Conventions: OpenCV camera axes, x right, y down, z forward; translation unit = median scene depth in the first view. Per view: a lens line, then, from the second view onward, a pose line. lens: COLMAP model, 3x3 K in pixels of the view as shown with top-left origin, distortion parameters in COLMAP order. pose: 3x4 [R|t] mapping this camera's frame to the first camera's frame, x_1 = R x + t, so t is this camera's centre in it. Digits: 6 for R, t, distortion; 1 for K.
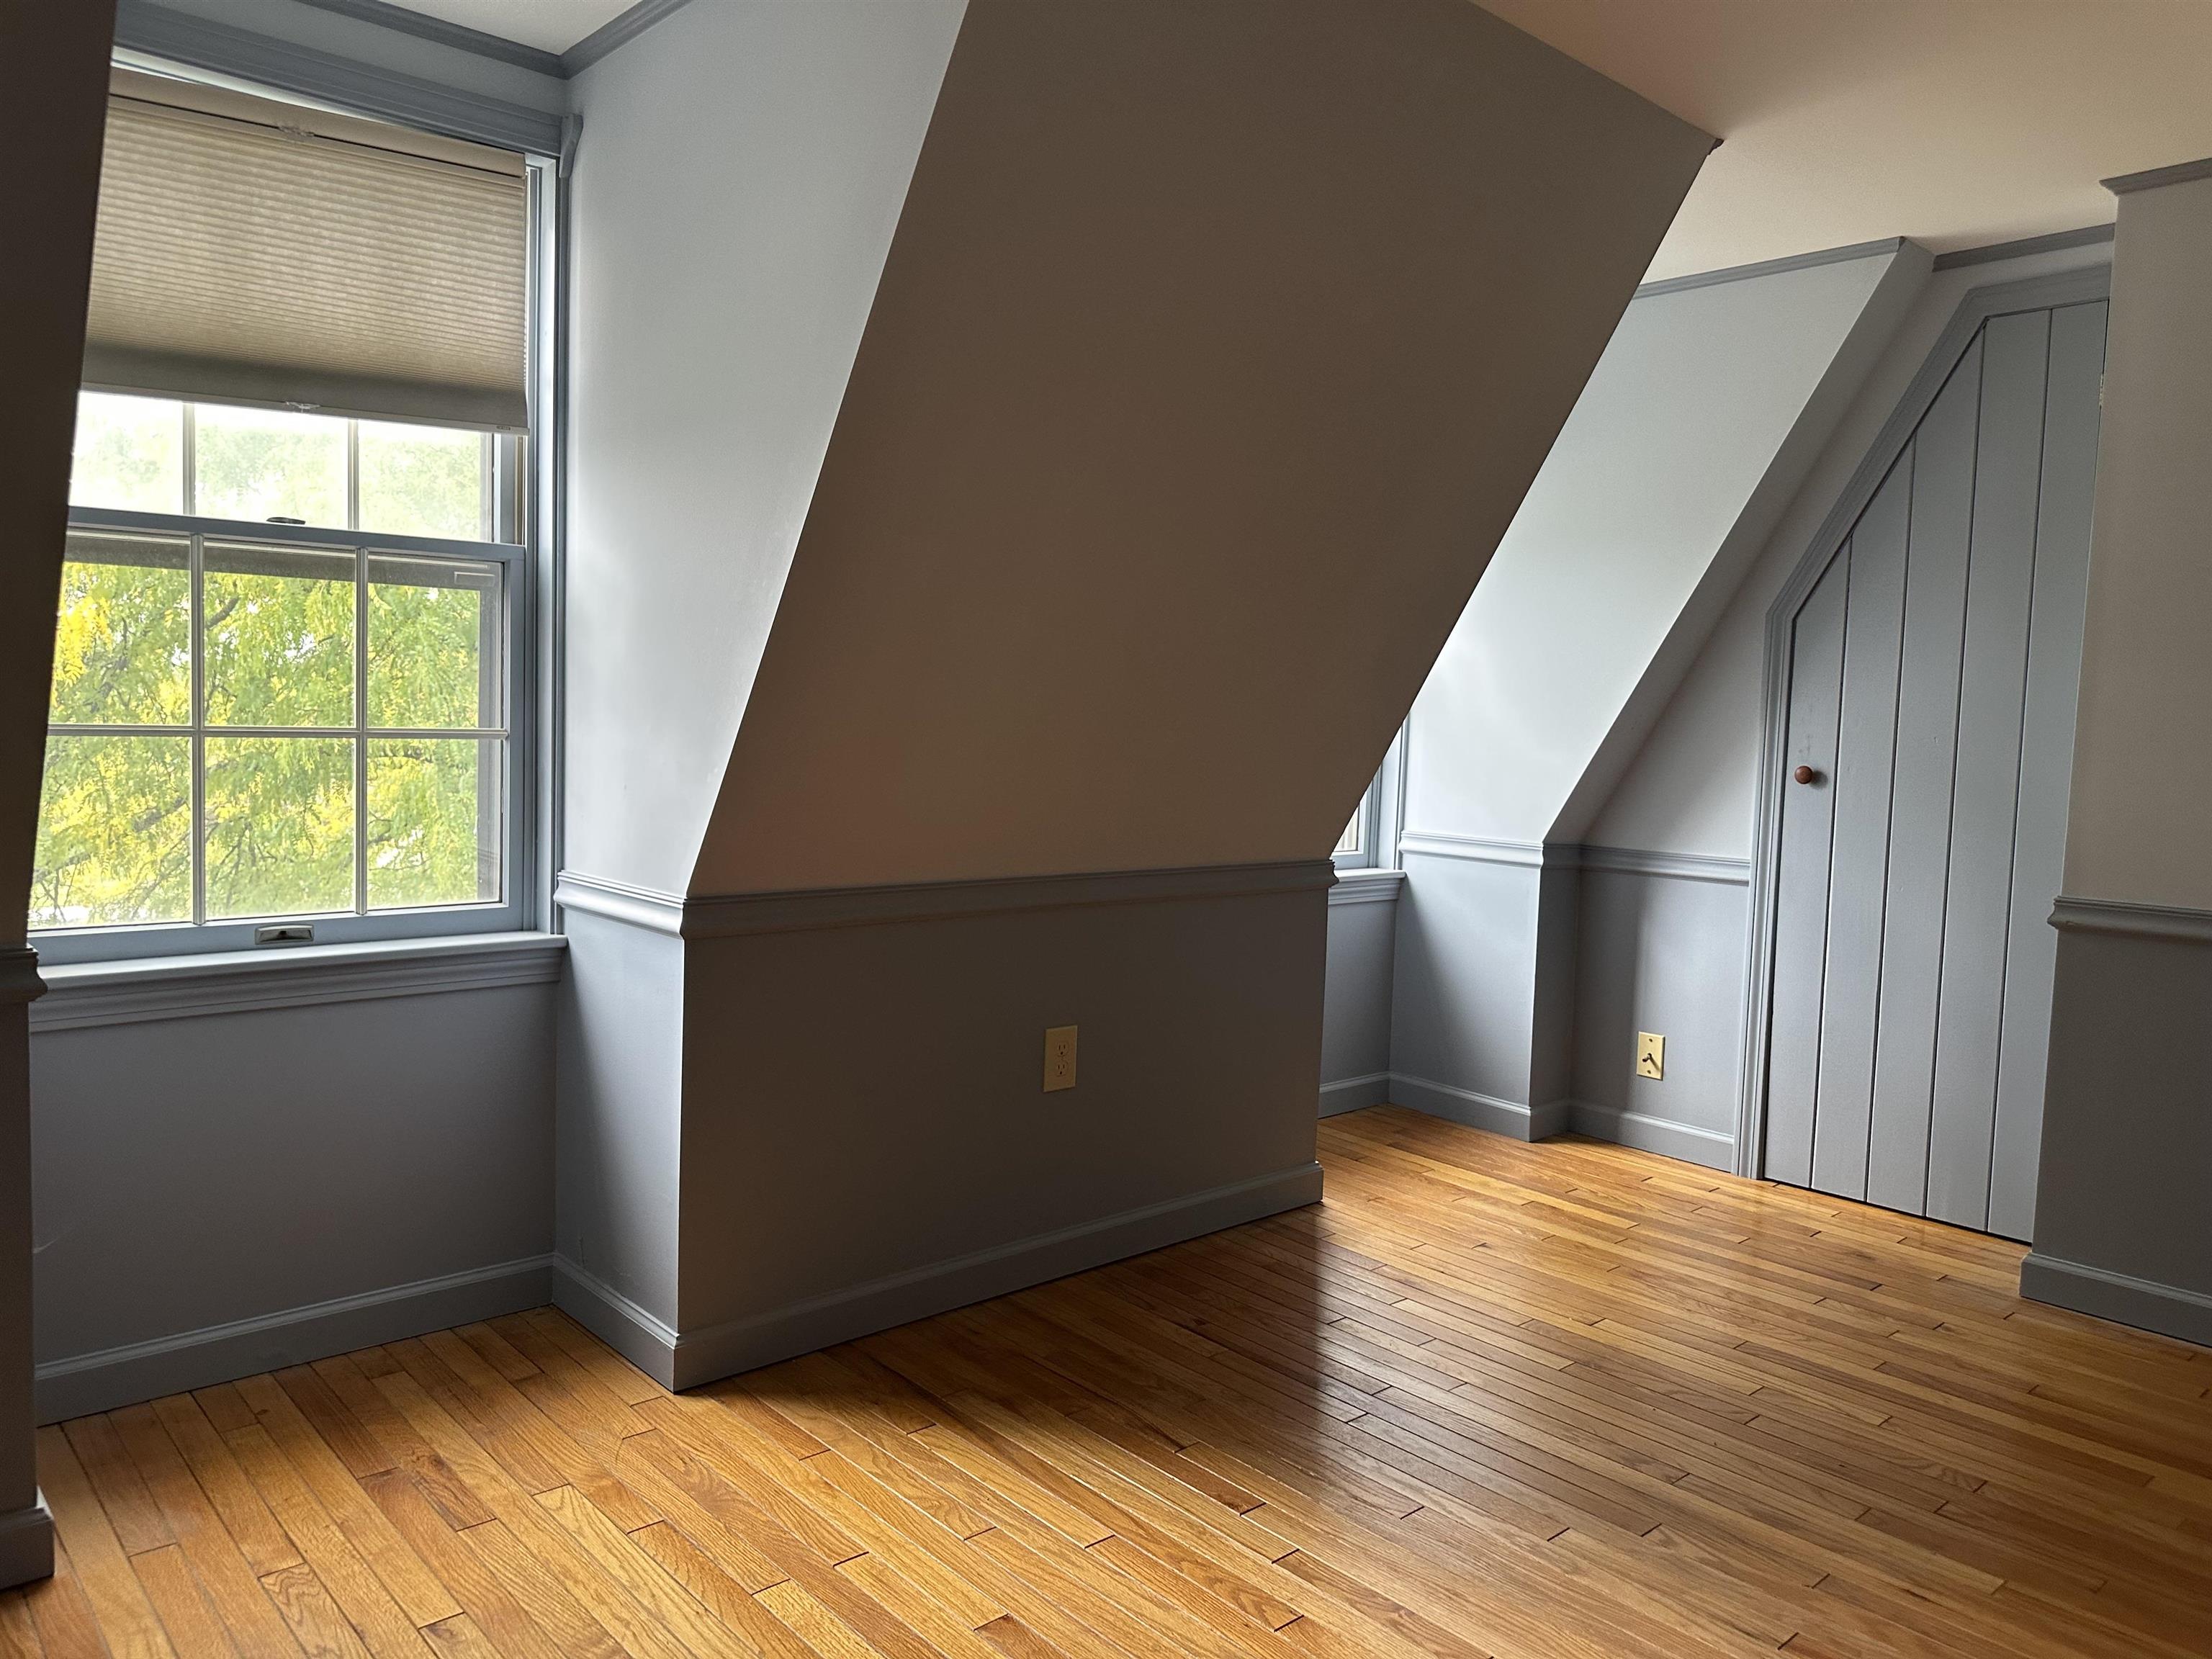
lens RADIAL K [[1557.8, 0, 1106.0], [0, 1557.8, 829.5], [0, 0, 1]] dist [0.059210, -0.086148]
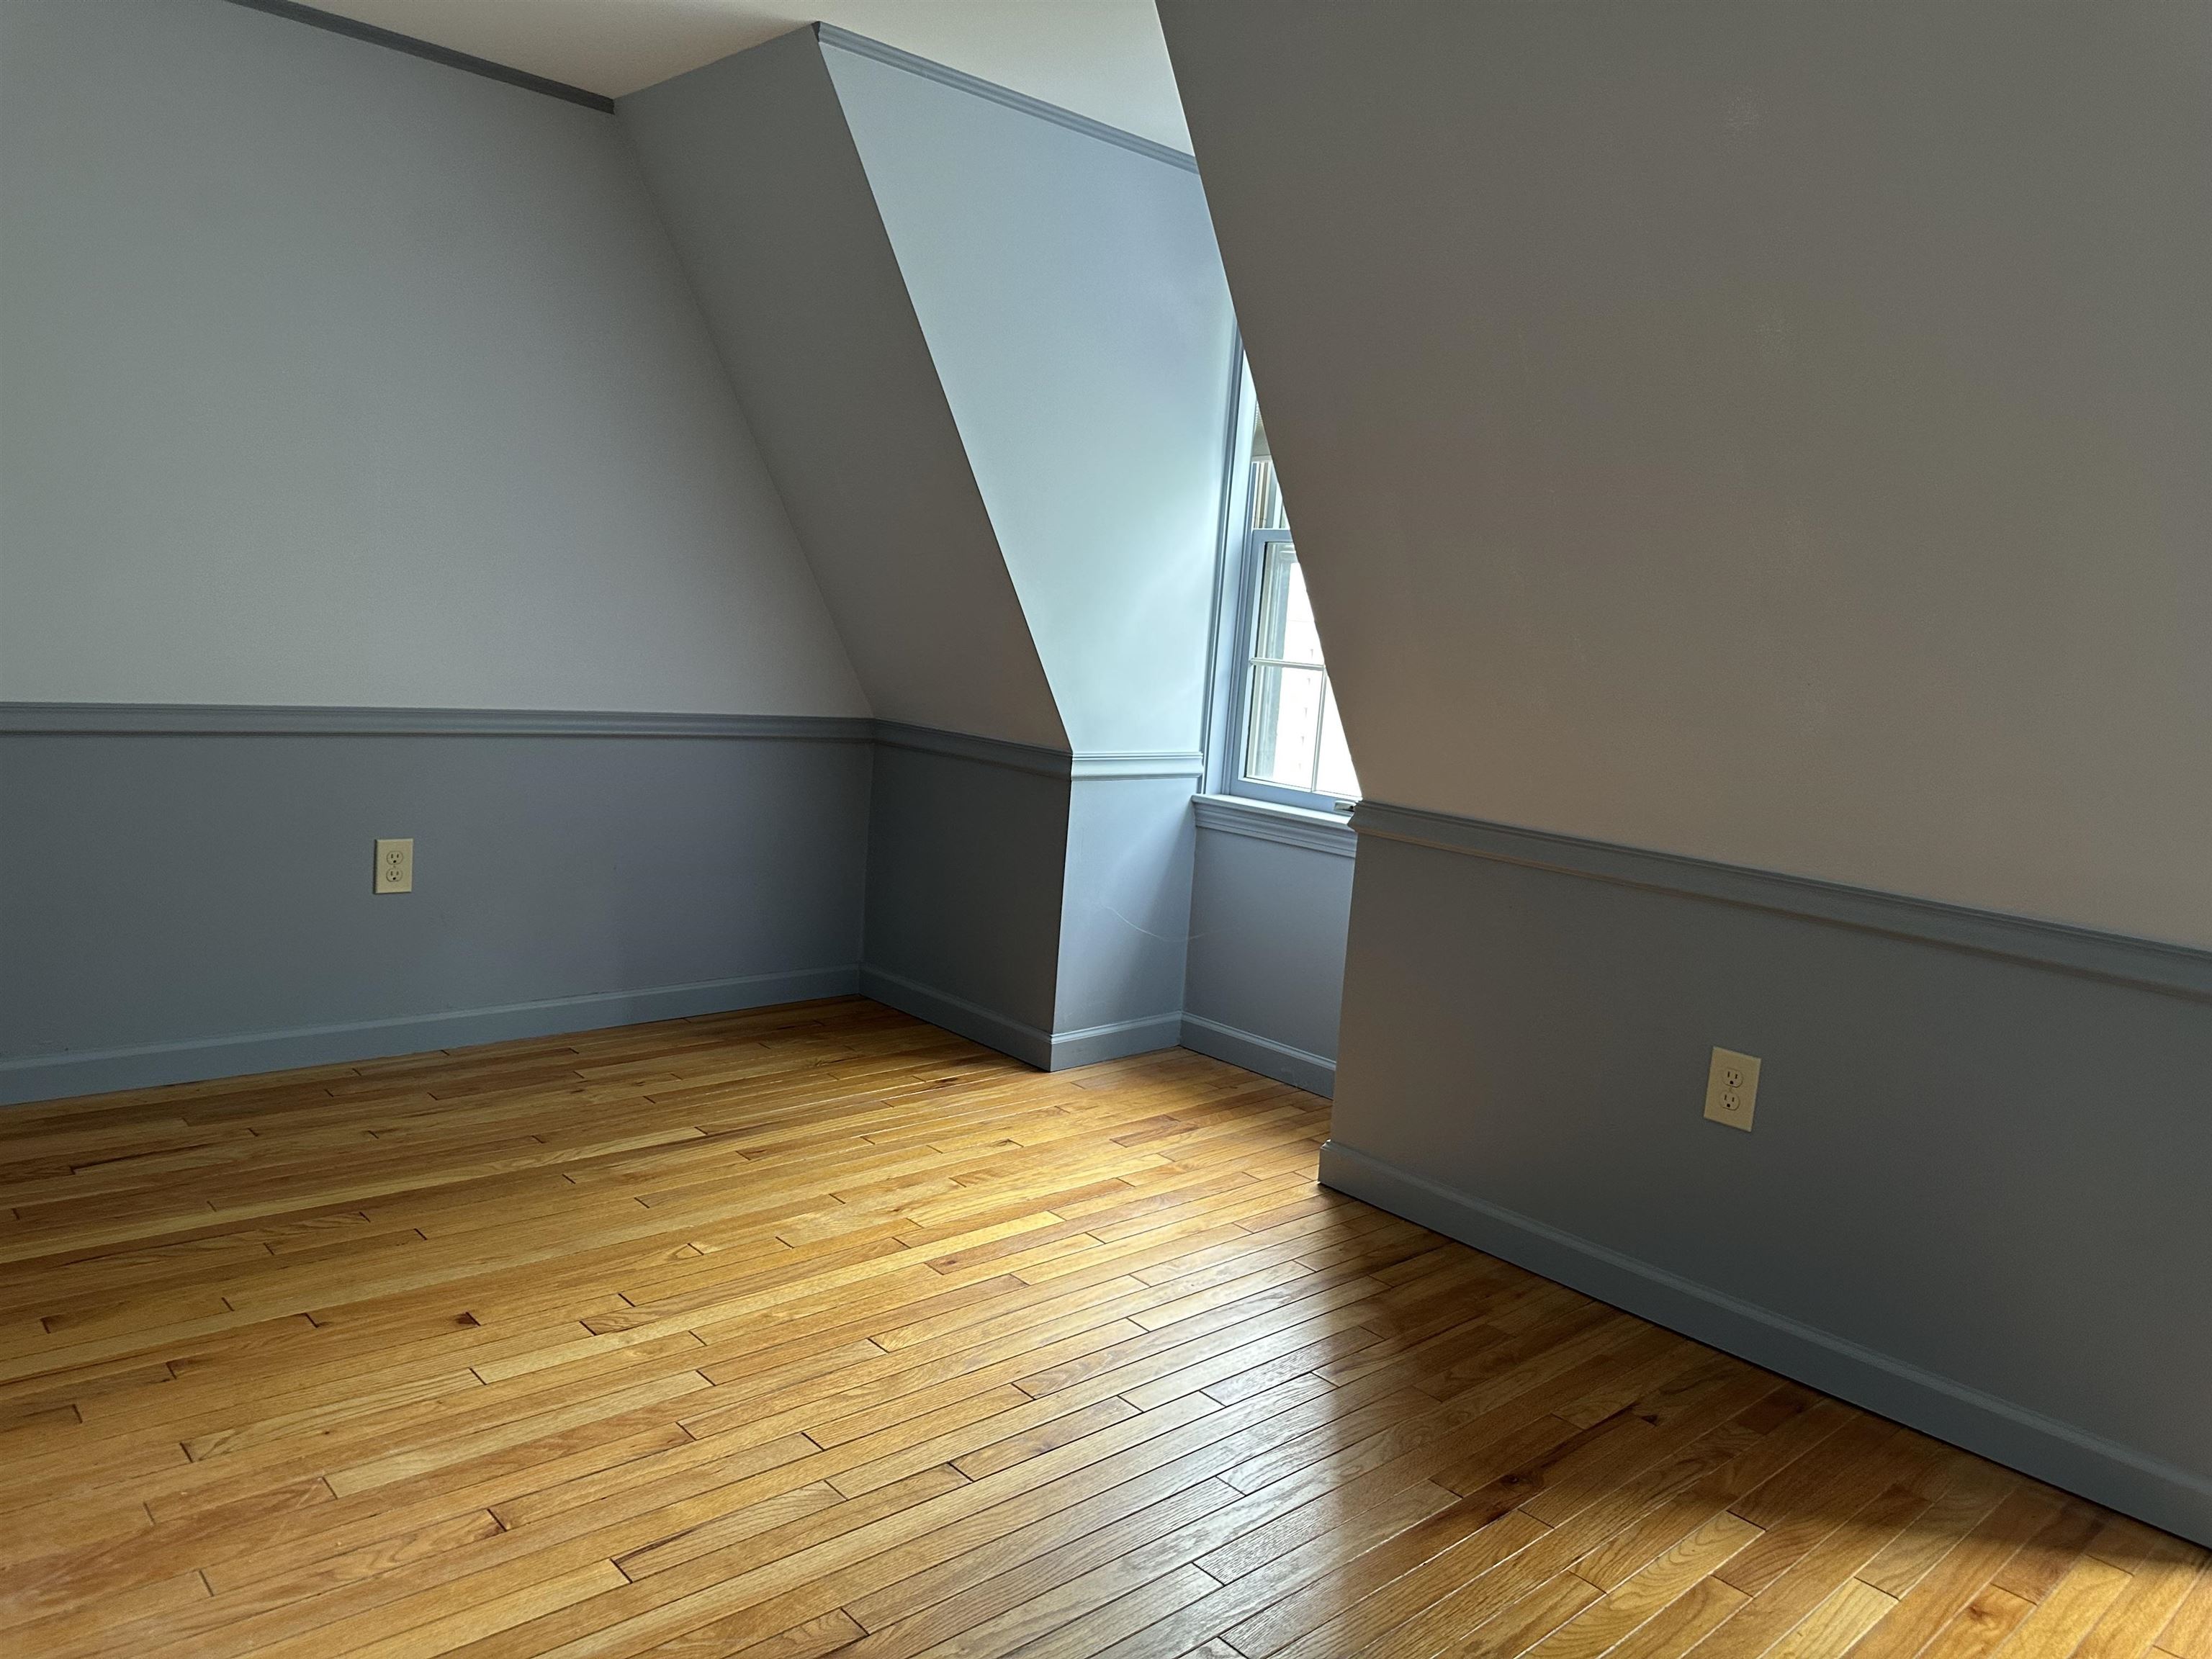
lens RADIAL K [[1557.8, 0, 1106.0], [0, 1557.8, 829.5], [0, 0, 1]] dist [0.059210, -0.086148]
pose [[0.008388, 0.108640, -0.994046, 0.970884], [-0.160893, 0.981275, 0.105887, -0.034531], [0.986936, 0.159047, 0.025710, 0.747968]]
